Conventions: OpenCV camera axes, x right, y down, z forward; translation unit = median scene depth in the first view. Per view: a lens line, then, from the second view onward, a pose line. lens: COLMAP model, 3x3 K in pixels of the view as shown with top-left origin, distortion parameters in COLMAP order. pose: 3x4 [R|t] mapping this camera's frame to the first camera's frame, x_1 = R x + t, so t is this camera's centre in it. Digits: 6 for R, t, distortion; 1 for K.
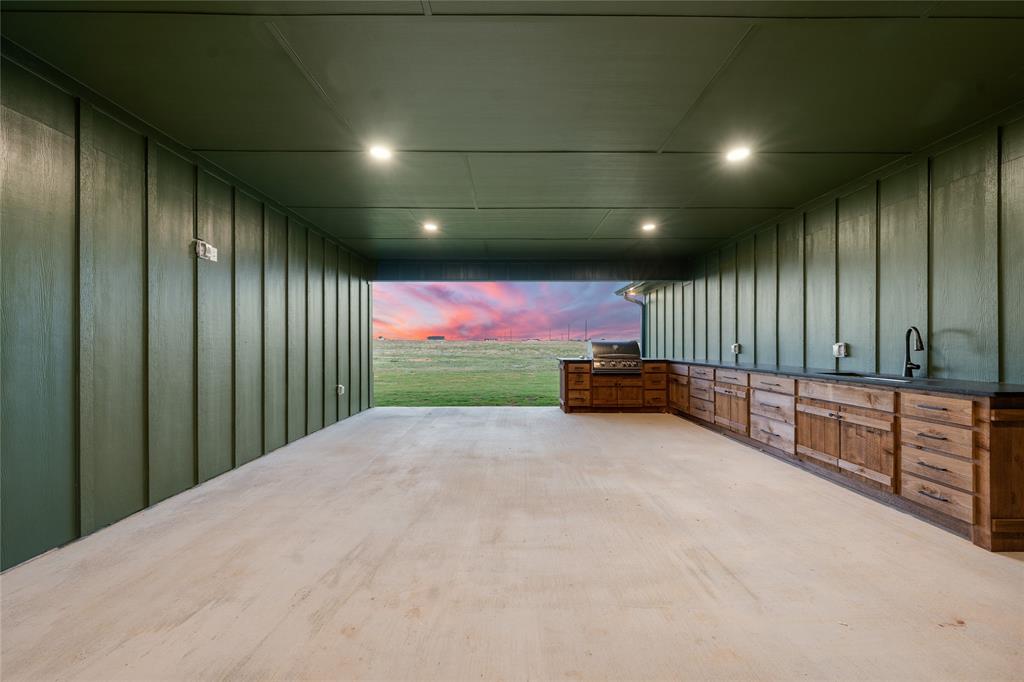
lens RADIAL K [[349.0, 0, 511.3], [0, 349.0, 343.3], [0, 0, 1]] dist [-0.007109, -0.000156]
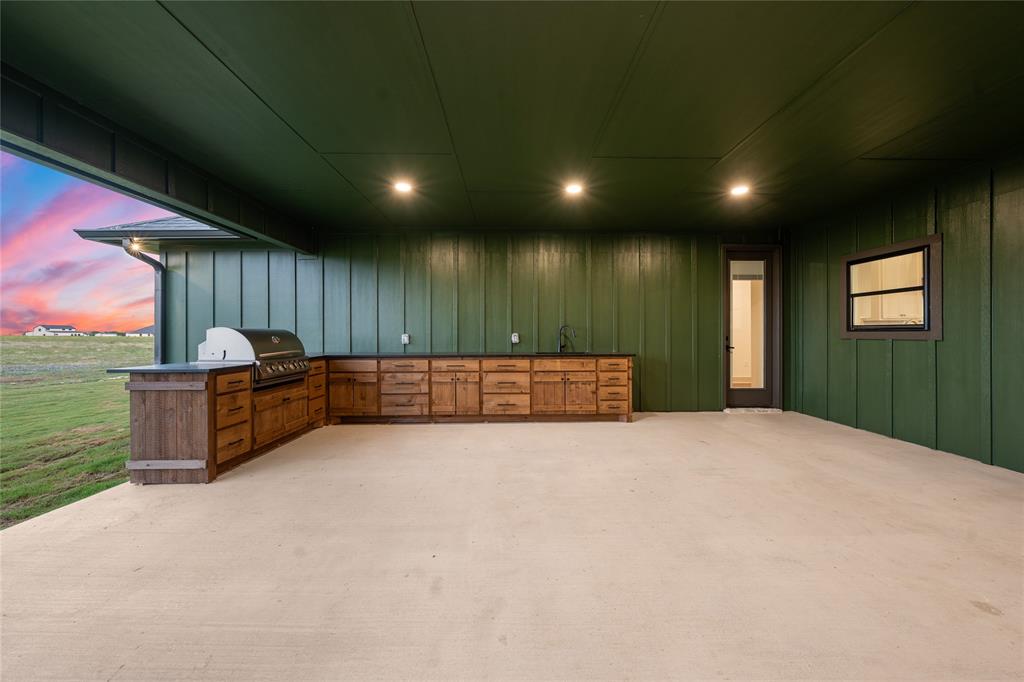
lens RADIAL K [[349.0, 0, 511.0], [0, 349.0, 334.6], [0, 0, 1]] dist [-0.007109, -0.000156]
pose [[-0.005213, 0.000634, 0.999986, -0.521980], [0.002558, 0.999997, -0.000621, 0.005095], [-0.999983, 0.002554, -0.005215, 0.992884]]
